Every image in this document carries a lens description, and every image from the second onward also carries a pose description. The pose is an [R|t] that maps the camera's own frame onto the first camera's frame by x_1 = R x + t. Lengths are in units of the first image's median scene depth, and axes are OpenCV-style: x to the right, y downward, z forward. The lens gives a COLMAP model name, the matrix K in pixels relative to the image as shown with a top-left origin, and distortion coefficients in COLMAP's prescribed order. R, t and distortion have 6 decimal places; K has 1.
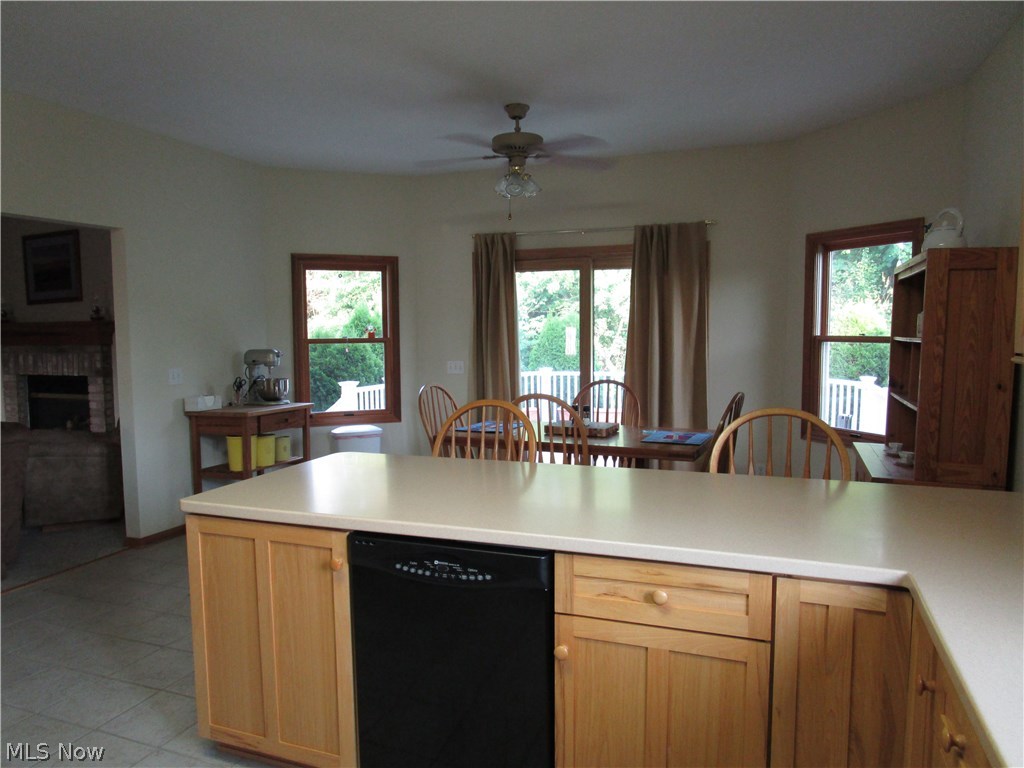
lens RADIAL K [[734.0, 0, 511.2], [0, 734.0, 385.2], [0, 0, 1]] dist [0.011971, 0.001250]
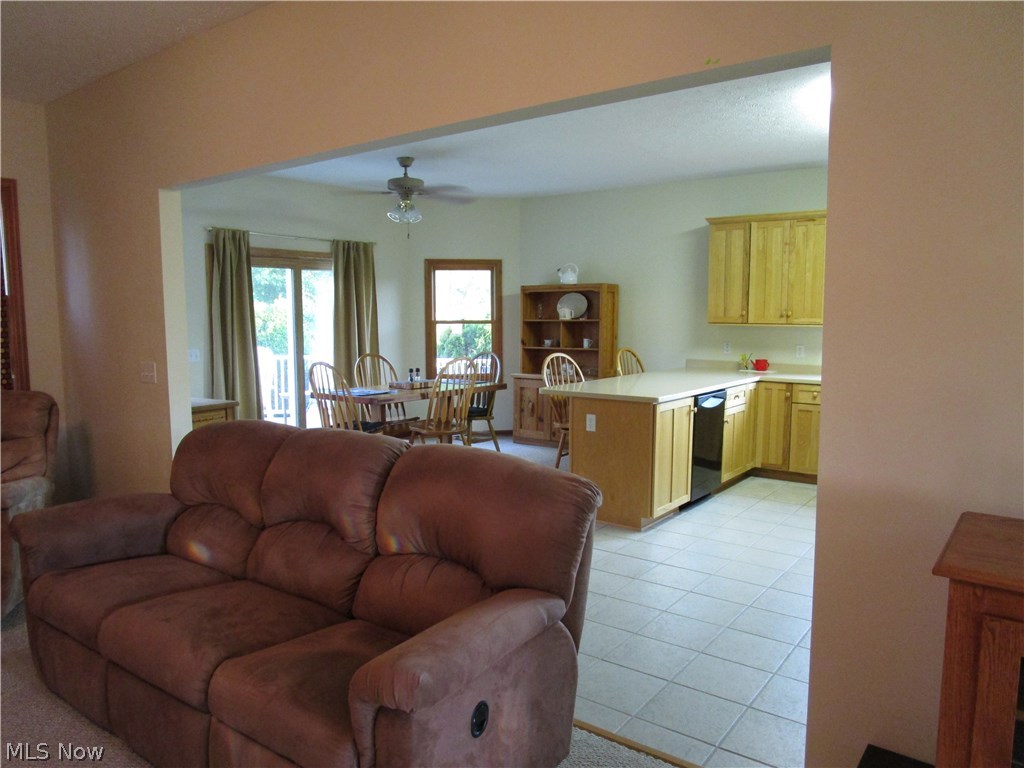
lens RADIAL K [[734.0, 0, 508.0], [0, 734.0, 386.0], [0, 0, 1]] dist [0.011971, 0.001250]
pose [[0.245929, -0.095096, 0.964612, -0.919628], [0.089567, 0.993147, 0.075074, -0.022814], [-0.965141, 0.067935, 0.252761, 0.332167]]
